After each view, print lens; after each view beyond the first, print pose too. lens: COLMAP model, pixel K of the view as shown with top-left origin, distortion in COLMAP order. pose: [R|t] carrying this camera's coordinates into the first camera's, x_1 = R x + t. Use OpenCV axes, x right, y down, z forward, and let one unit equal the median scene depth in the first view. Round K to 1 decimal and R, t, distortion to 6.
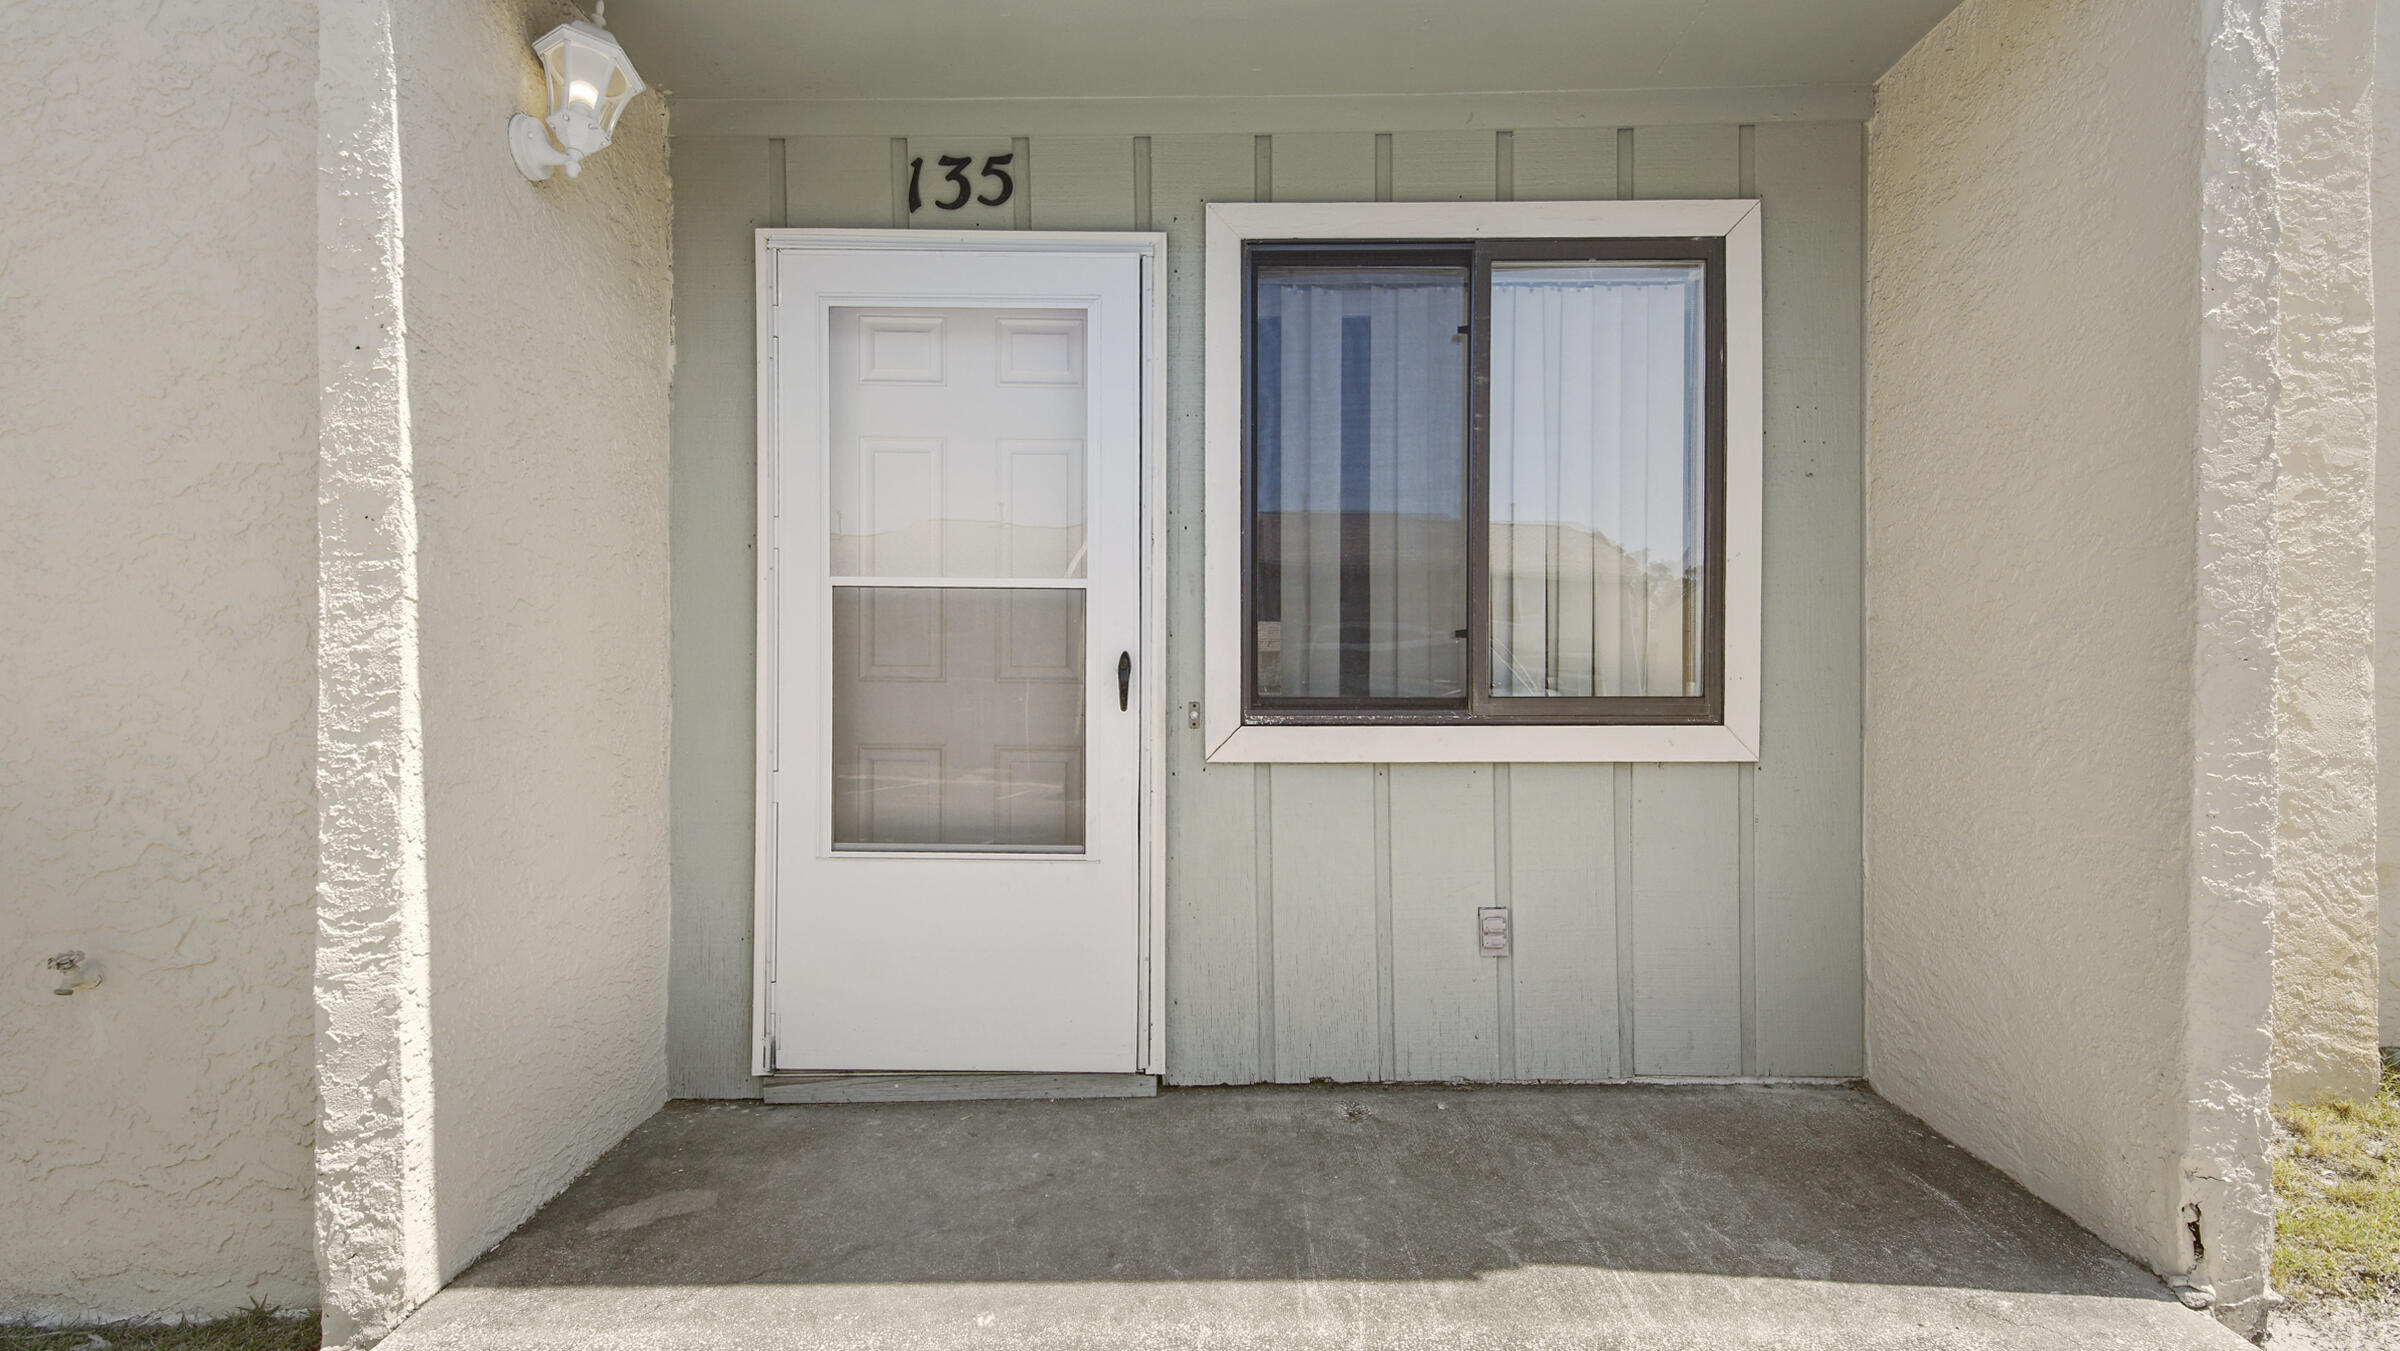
lens RADIAL K [[1307.2, 0, 1200.0], [0, 1307.2, 675.5], [0, 0, 1]] dist [0.031609, -0.032937]
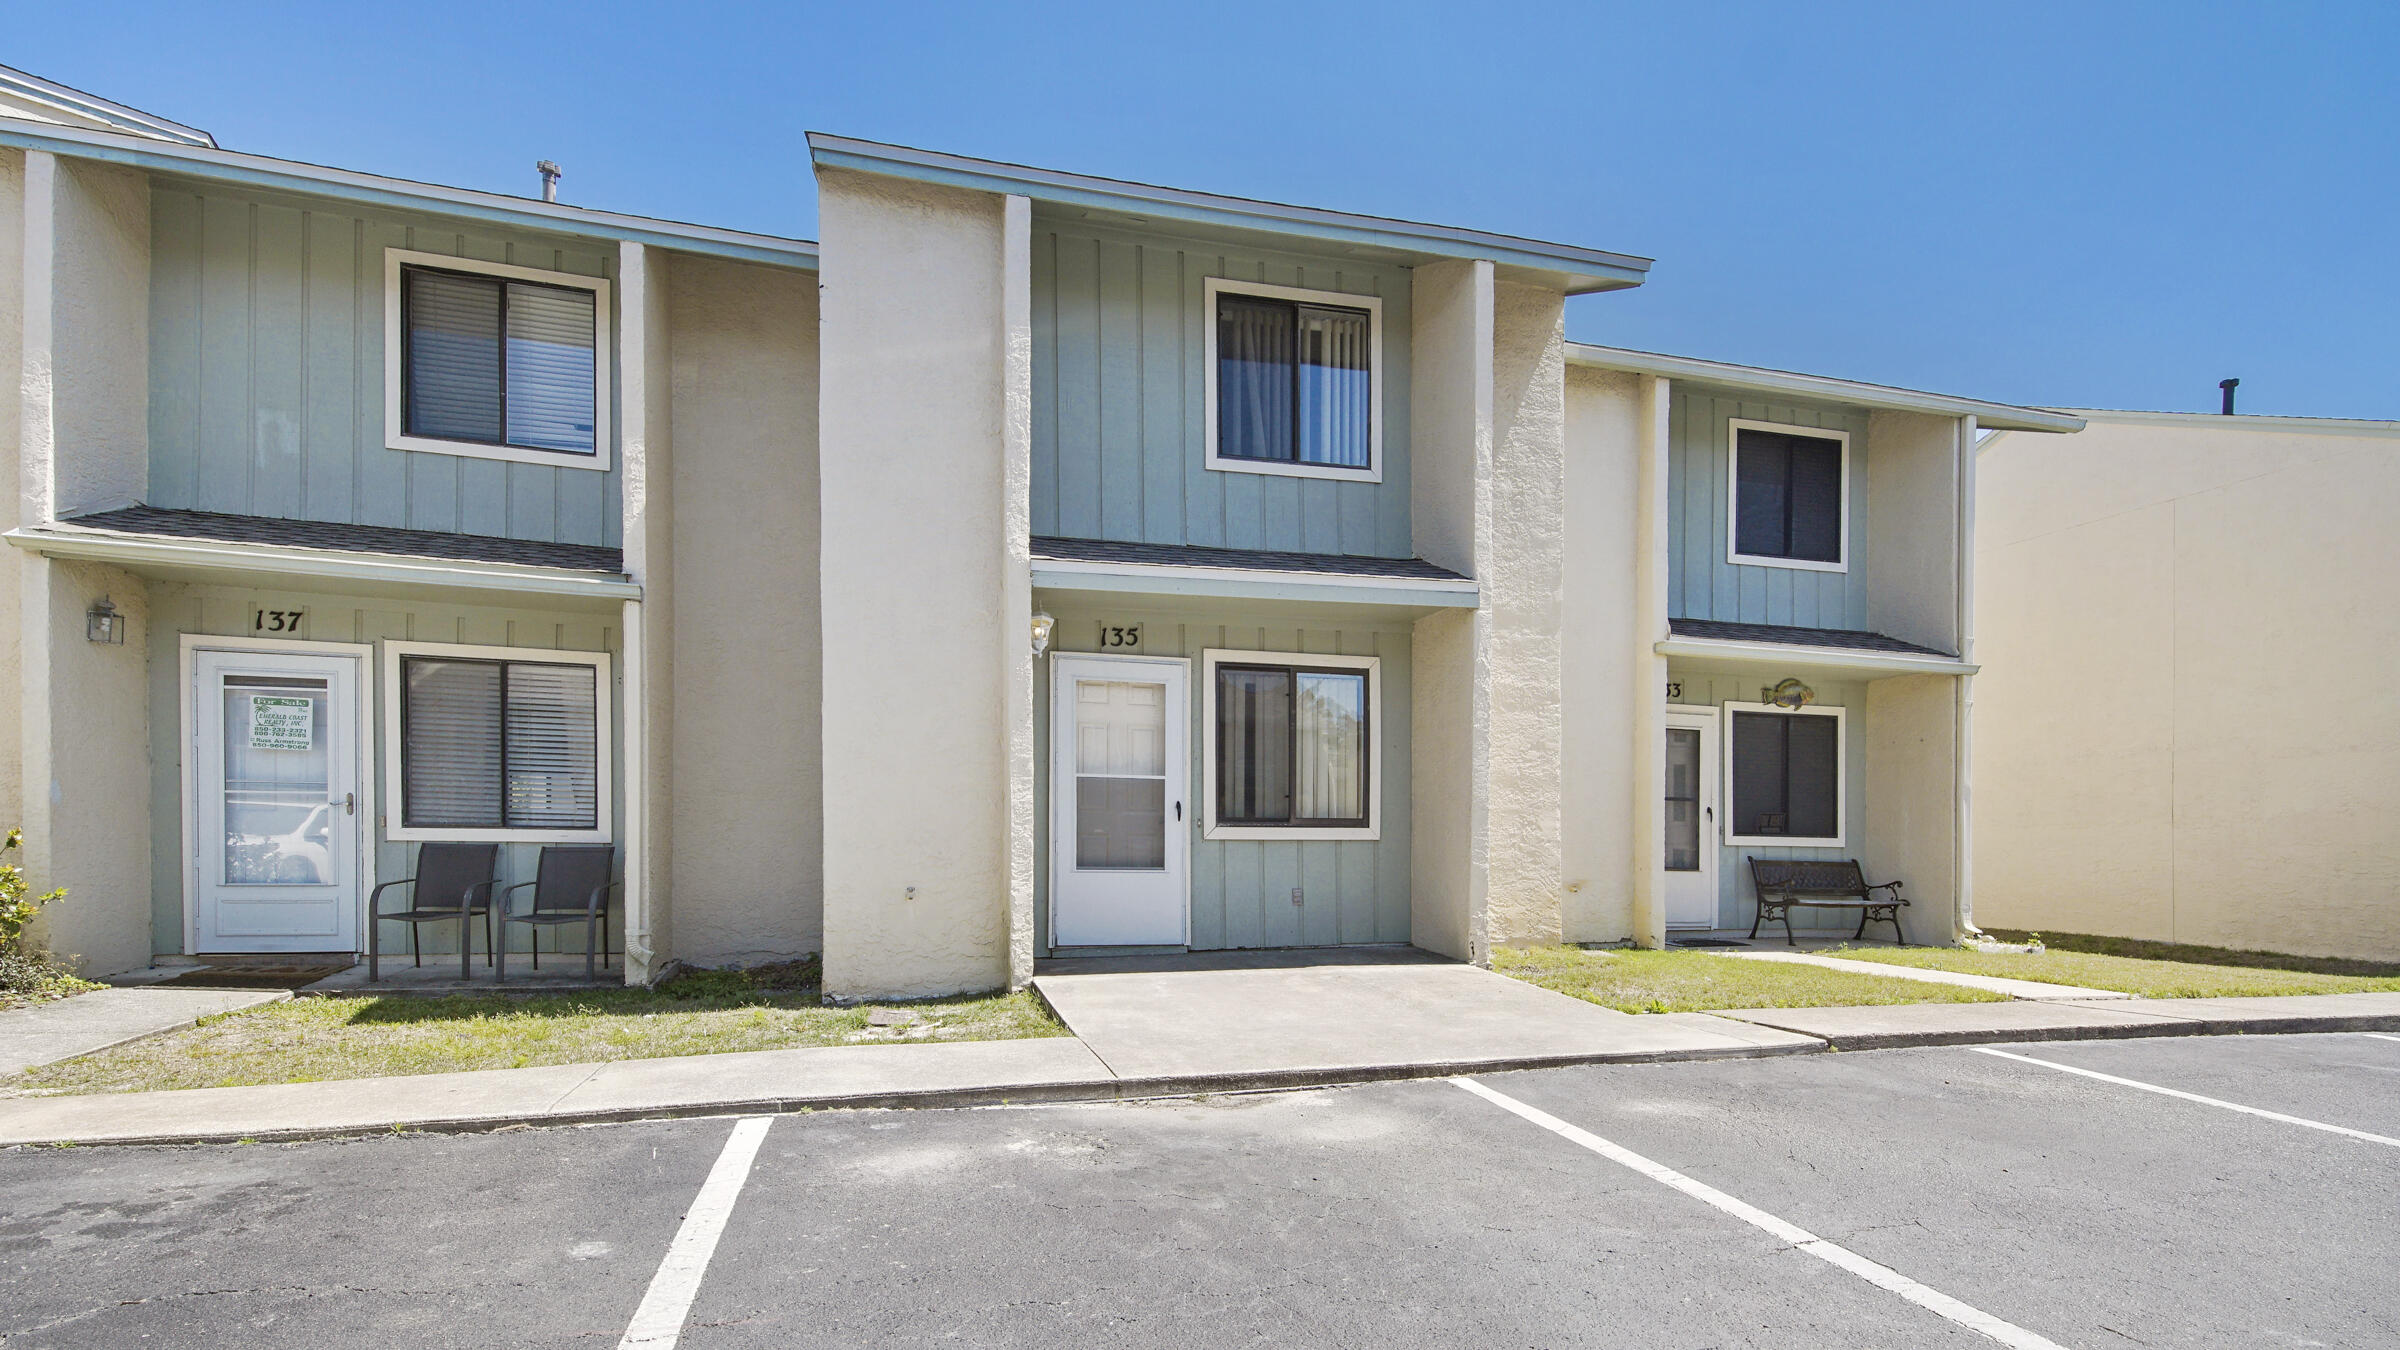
lens RADIAL K [[1123.8, 0, 1200.0], [0, 1123.8, 675.0], [0, 0, 1]] dist [0.003659, 0.000437]
pose [[0.978548, 0.037018, 0.202668, -0.527826], [-0.013120, 0.992925, -0.118016, -0.001858], [-0.205603, 0.112825, 0.972110, -1.494280]]
